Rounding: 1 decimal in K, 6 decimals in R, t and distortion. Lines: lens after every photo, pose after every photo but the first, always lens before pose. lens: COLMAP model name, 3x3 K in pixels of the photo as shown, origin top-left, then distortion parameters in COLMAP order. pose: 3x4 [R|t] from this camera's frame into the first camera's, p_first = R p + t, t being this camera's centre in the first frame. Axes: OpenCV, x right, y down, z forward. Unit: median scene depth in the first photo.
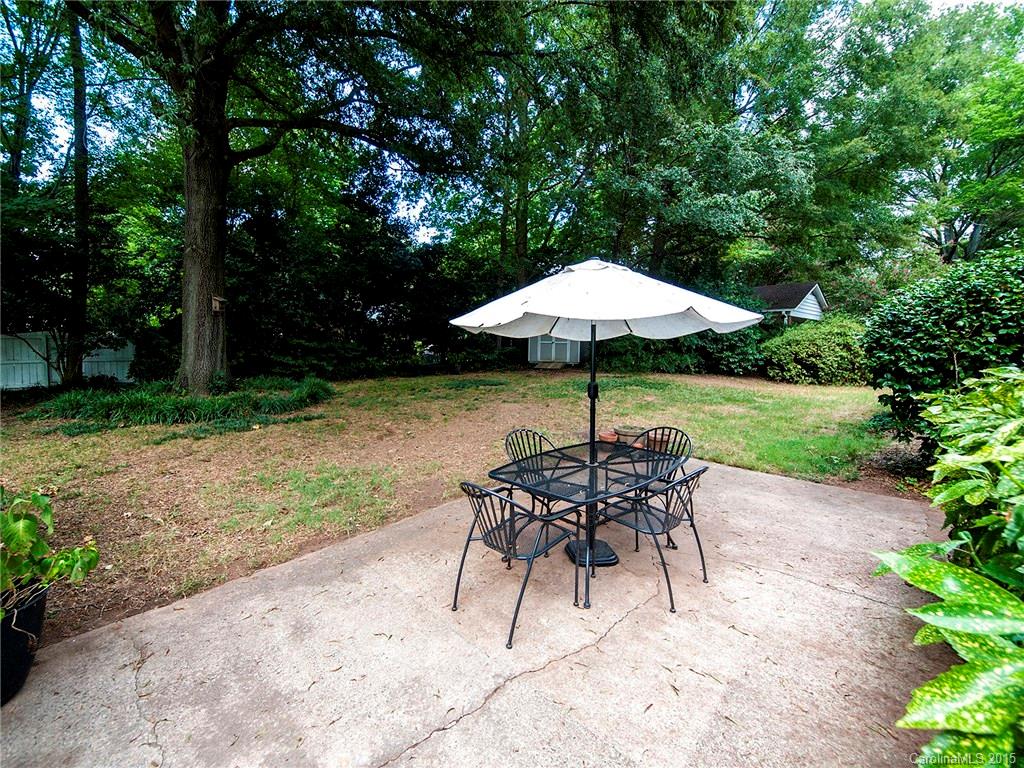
lens RADIAL K [[416.6, 0, 511.8], [0, 416.6, 382.5], [0, 0, 1]] dist [0.008452, -0.001888]
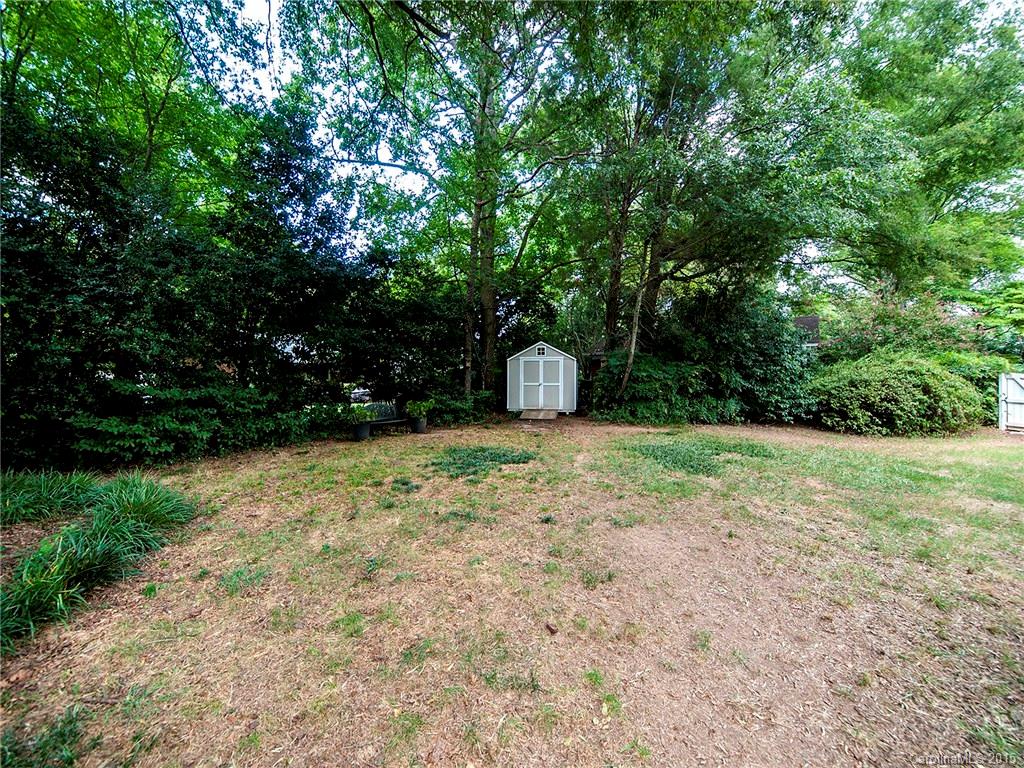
lens RADIAL K [[416.6, 0, 511.5], [0, 416.6, 384.2], [0, 0, 1]] dist [0.008452, -0.001888]
pose [[0.983096, -0.006859, 0.182960, -0.120913], [0.023078, 0.995970, -0.086666, -0.039482], [-0.181629, 0.089423, 0.979293, 0.334499]]
